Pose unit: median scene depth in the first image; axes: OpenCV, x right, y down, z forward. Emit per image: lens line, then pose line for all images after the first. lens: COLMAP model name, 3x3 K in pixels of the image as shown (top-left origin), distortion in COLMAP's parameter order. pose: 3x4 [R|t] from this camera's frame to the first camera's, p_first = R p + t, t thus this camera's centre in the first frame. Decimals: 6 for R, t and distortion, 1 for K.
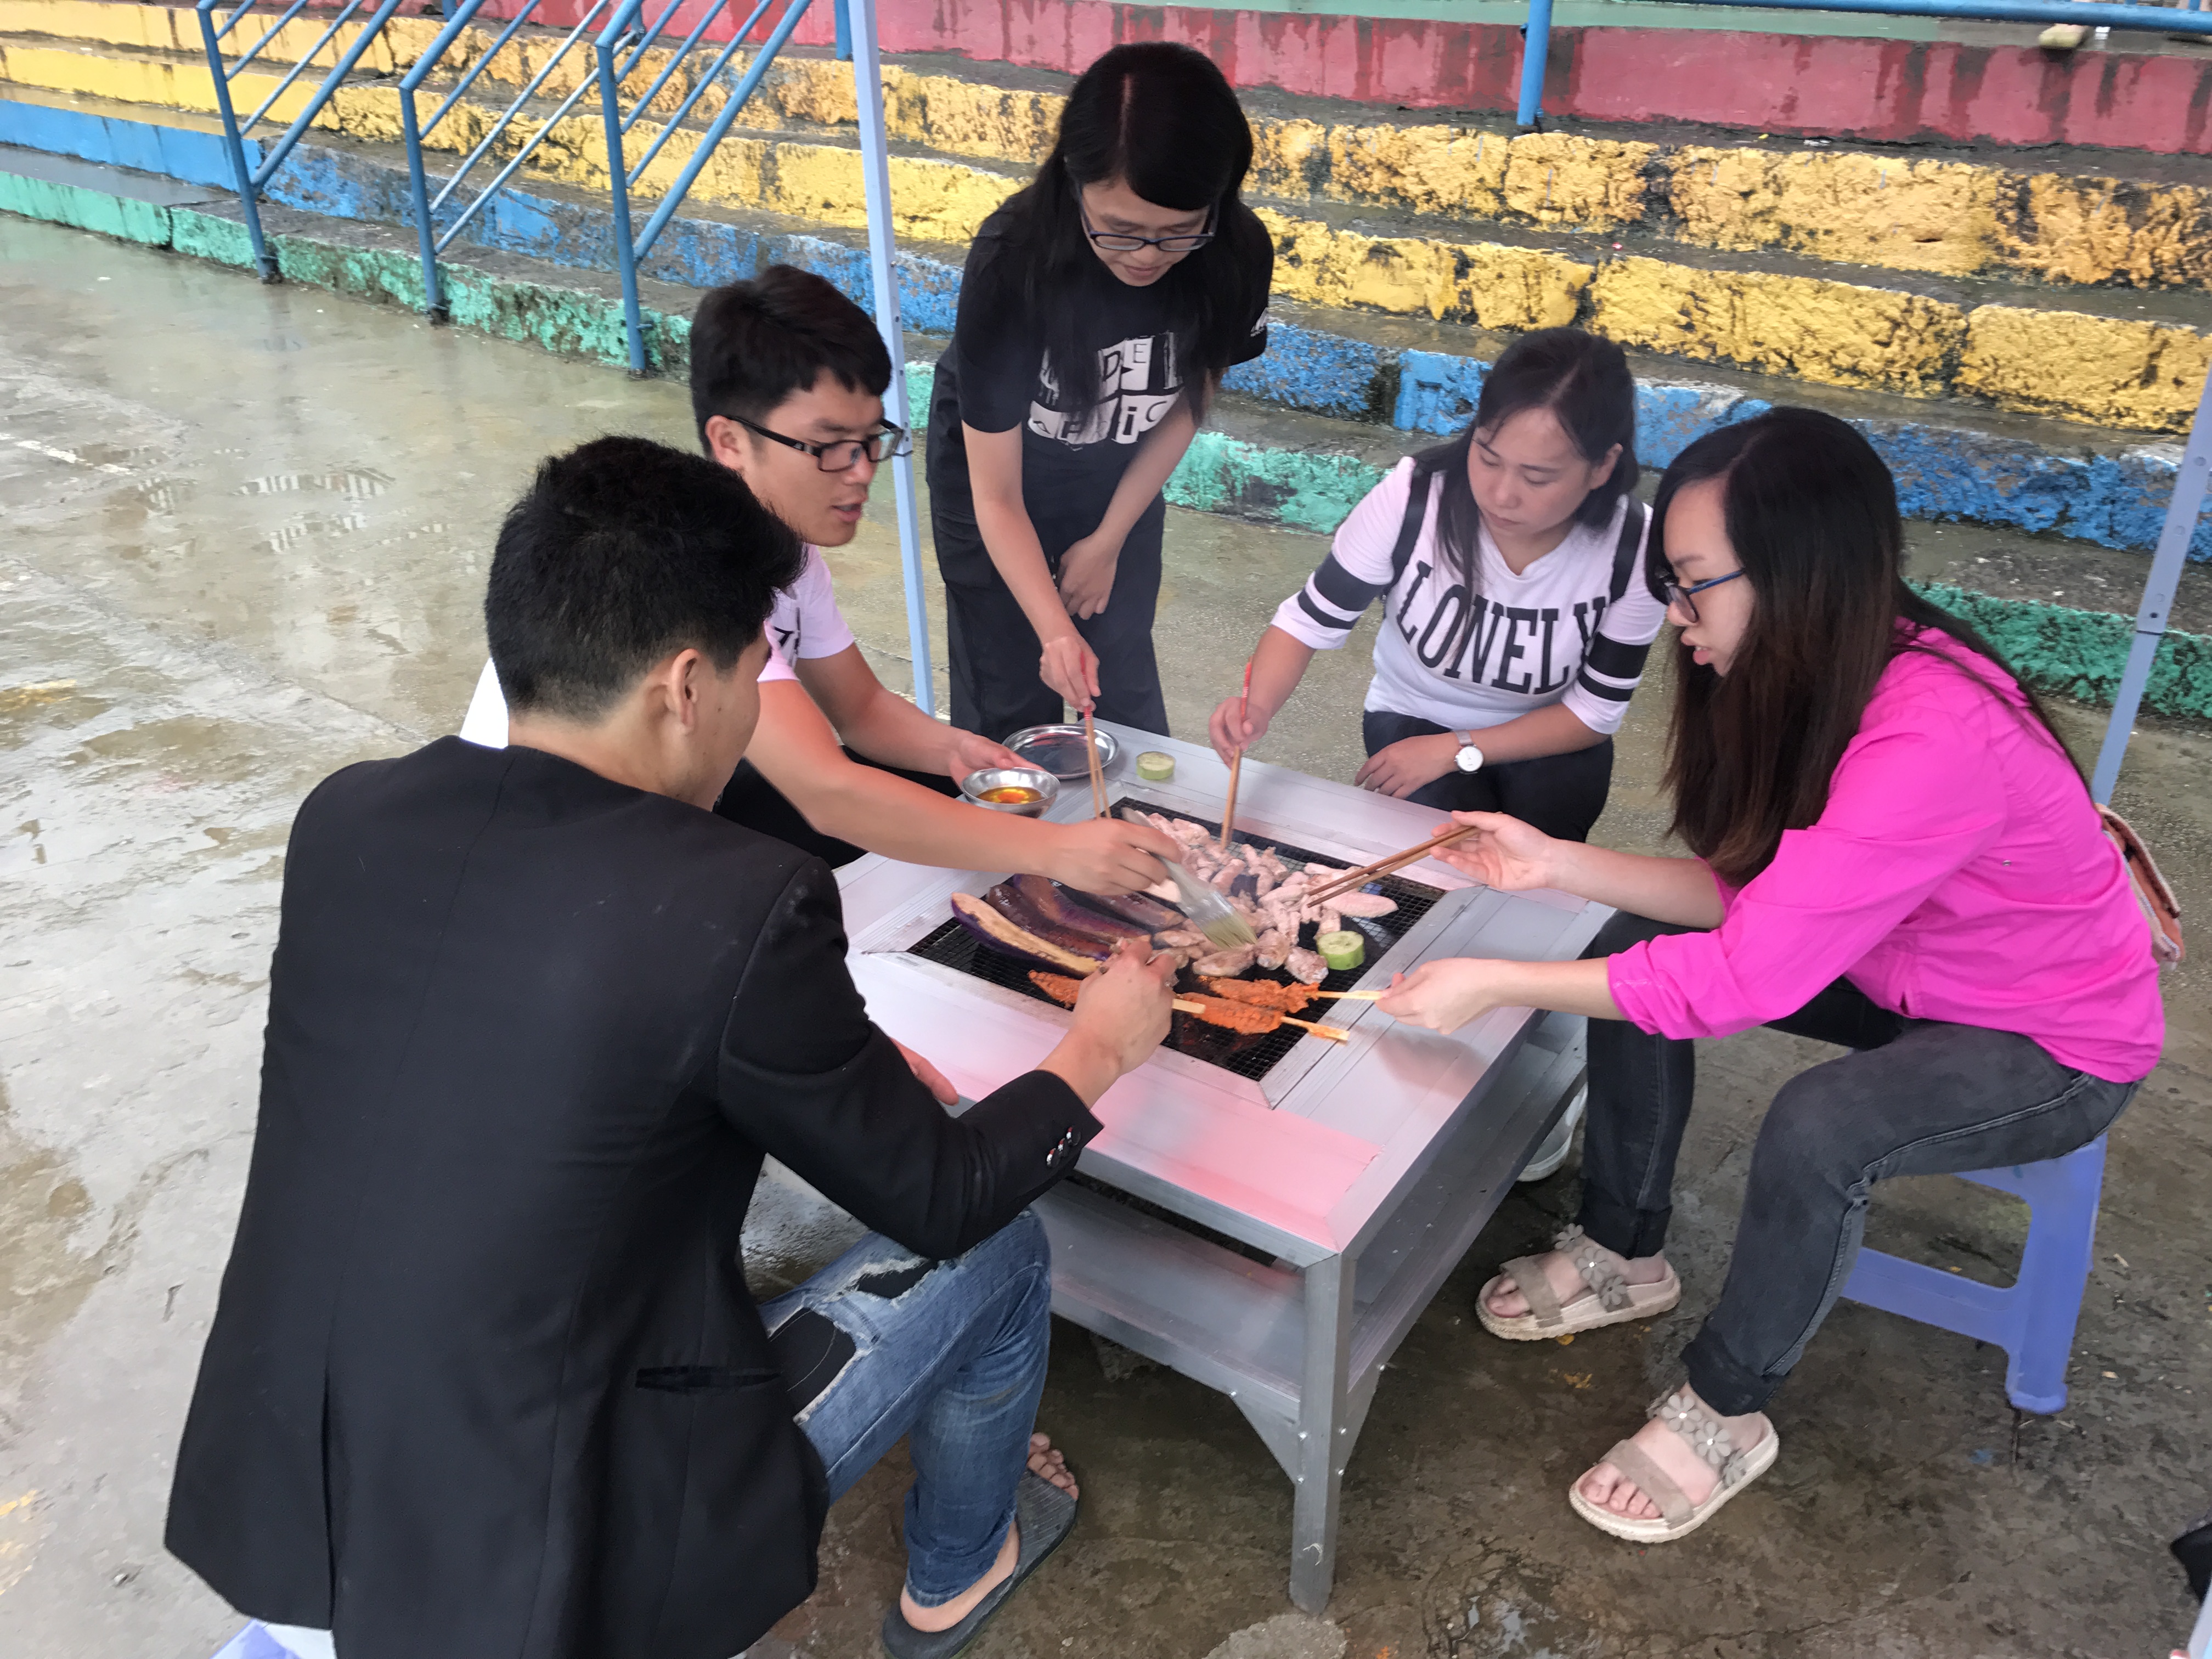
lens RADIAL K [[1842.0, 0, 1103.5], [0, 1842.0, 832.1], [0, 0, 1]] dist [0.024406, -0.031851]
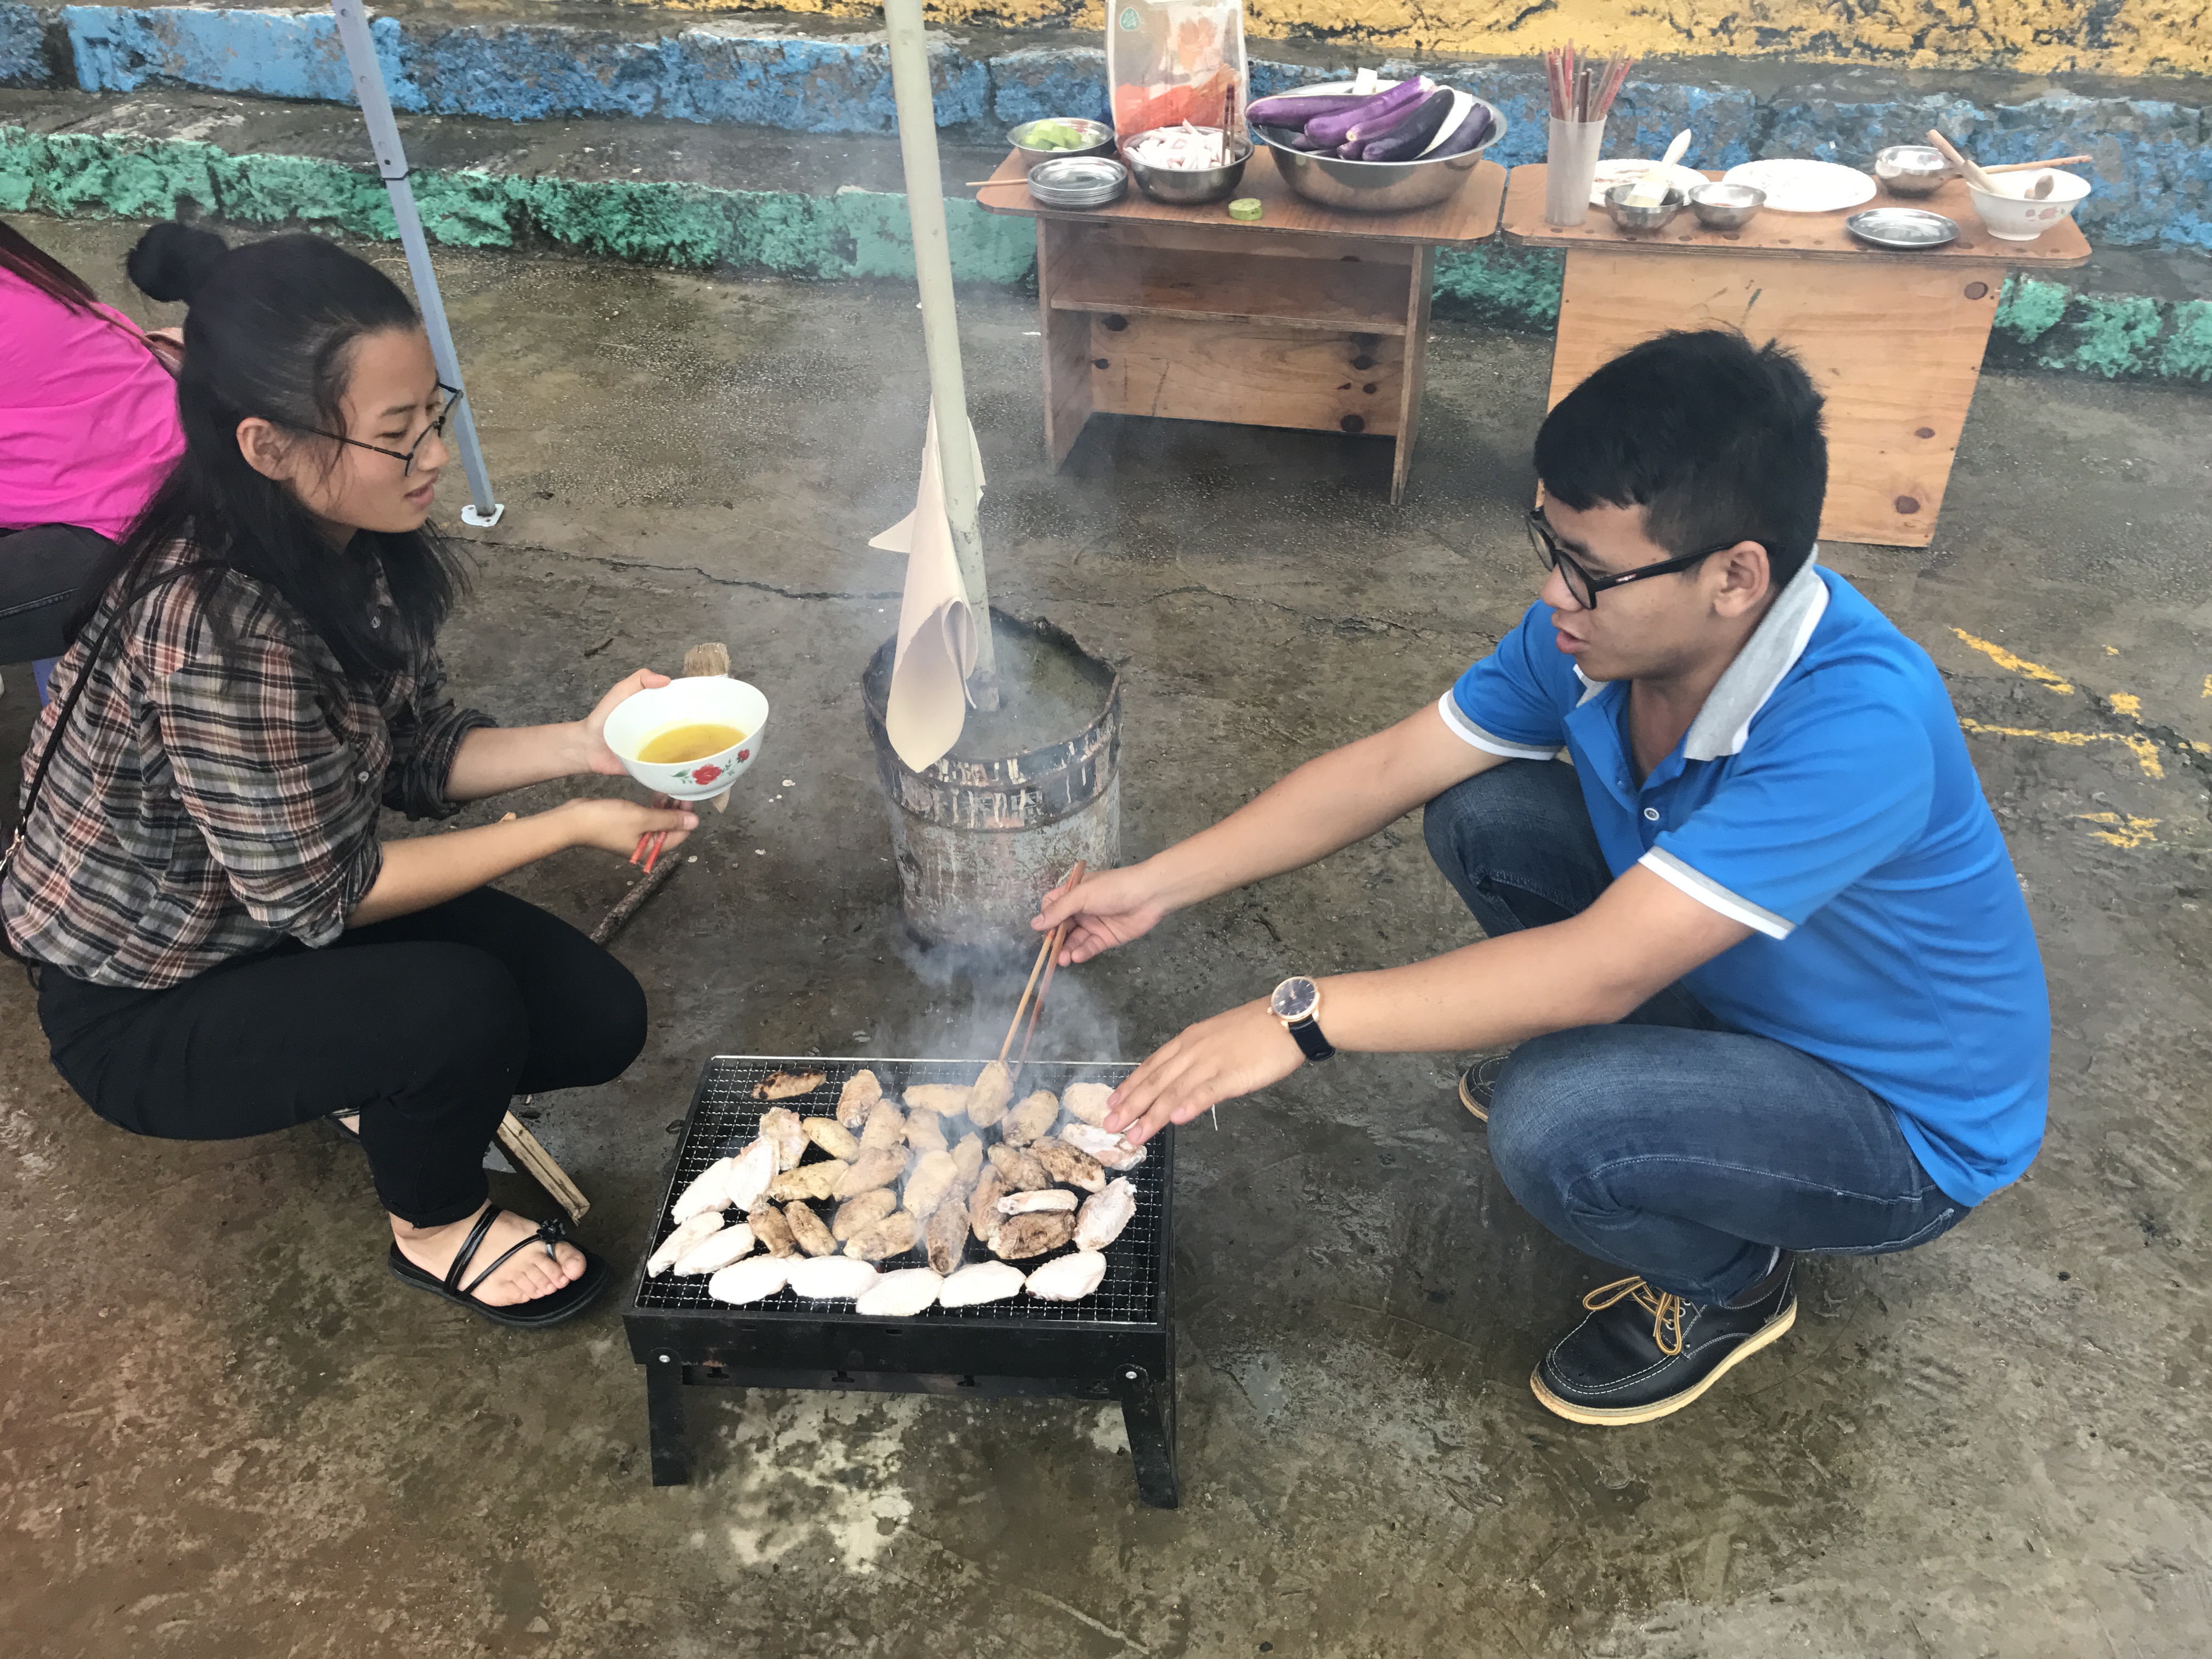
lens RADIAL K [[1842.0, 0, 1109.0], [0, 1842.0, 825.1], [0, 0, 1]] dist [0.024406, -0.031851]
pose [[0.925459, -0.235971, 0.296384, 0.339247], [0.188105, 0.965294, 0.181176, 0.096175], [-0.328849, -0.111919, 0.937727, -0.163350]]
